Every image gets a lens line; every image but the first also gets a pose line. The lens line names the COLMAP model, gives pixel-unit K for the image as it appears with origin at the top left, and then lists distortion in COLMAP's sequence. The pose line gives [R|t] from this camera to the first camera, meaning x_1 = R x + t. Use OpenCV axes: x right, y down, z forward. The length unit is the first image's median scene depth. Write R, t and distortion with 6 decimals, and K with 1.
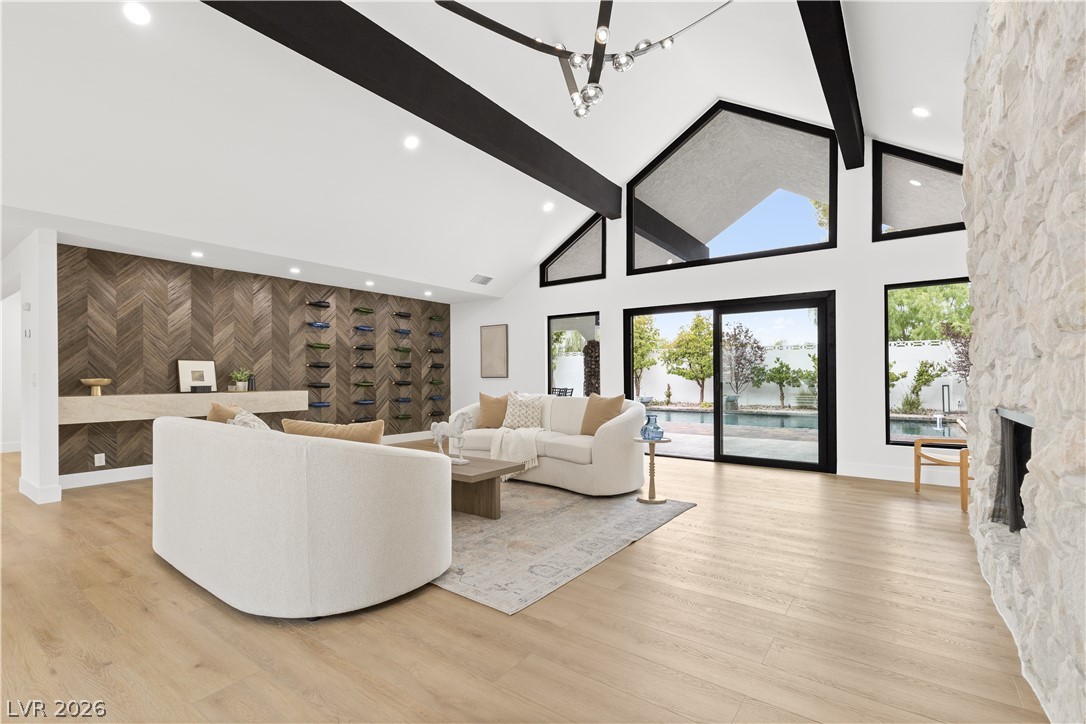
lens RADIAL K [[491.4, 0, 546.0], [0, 491.4, 373.2], [0, 0, 1]] dist [0.011441, -0.001616]
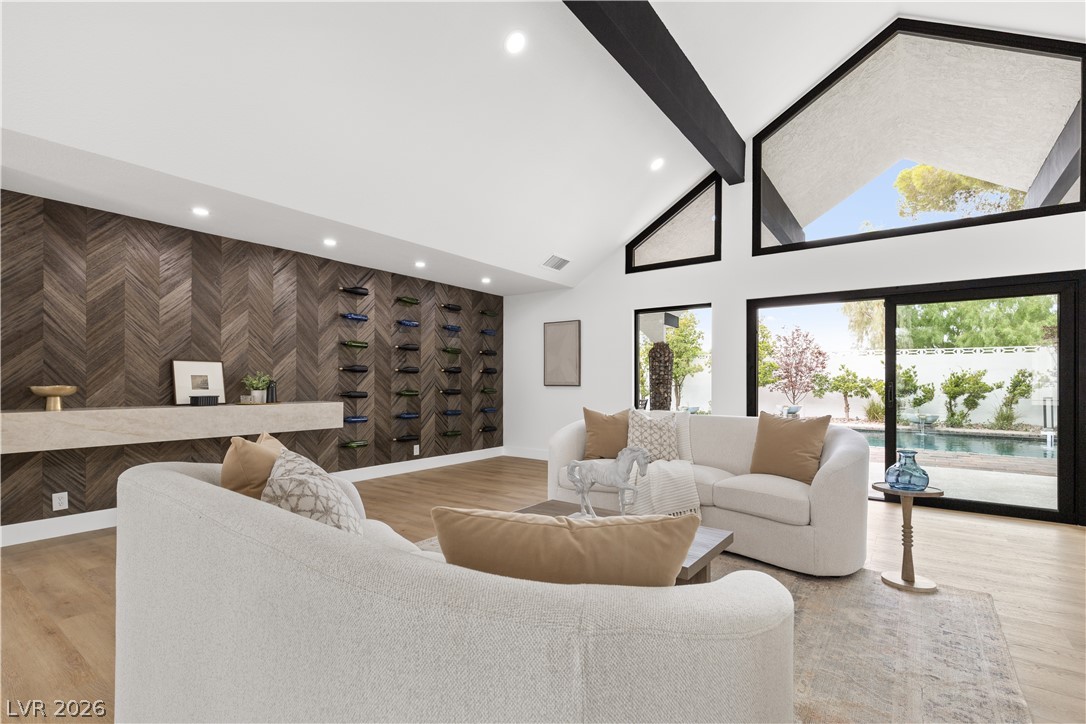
lens RADIAL K [[491.4, 0, 543.9], [0, 491.4, 380.1], [0, 0, 1]] dist [0.011441, -0.001616]
pose [[0.999970, 0.007740, -0.000372, -0.164211], [-0.007739, 0.999967, 0.002593, -0.002912], [0.000393, -0.002590, 0.999997, 0.225788]]
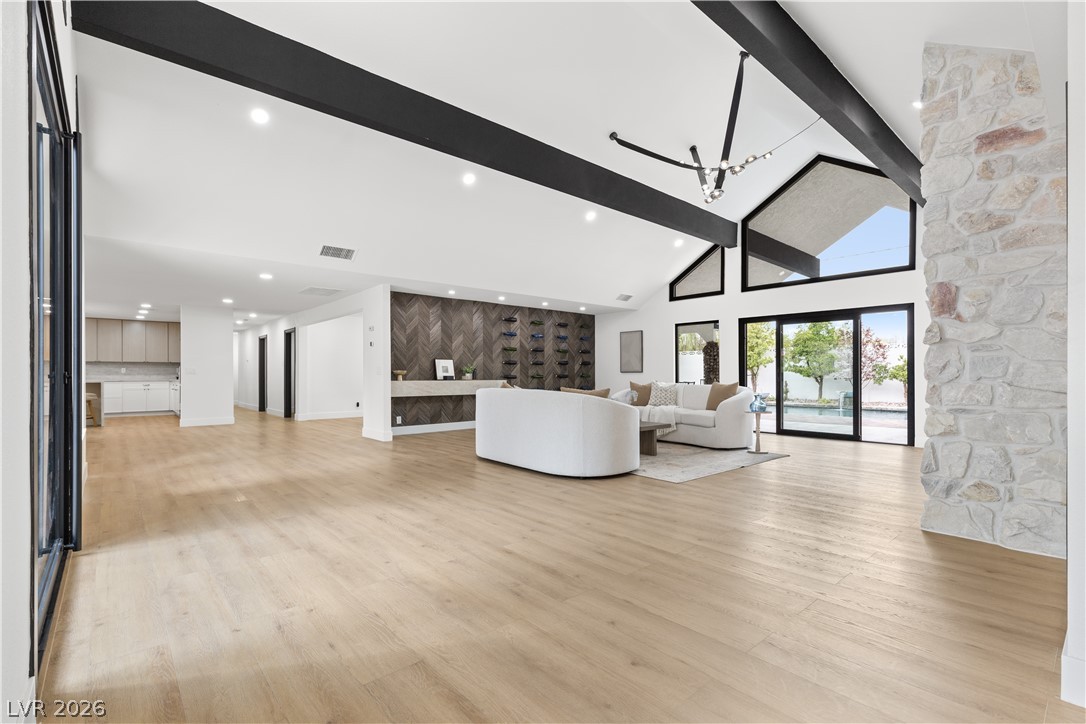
lens RADIAL K [[491.4, 0, 542.2], [0, 491.4, 369.8], [0, 0, 1]] dist [0.011441, -0.001616]
pose [[0.974305, 0.001451, -0.225228, -0.052623], [-0.002566, 0.999986, -0.004657, 0.011261], [0.225218, 0.005115, 0.974295, -0.367503]]
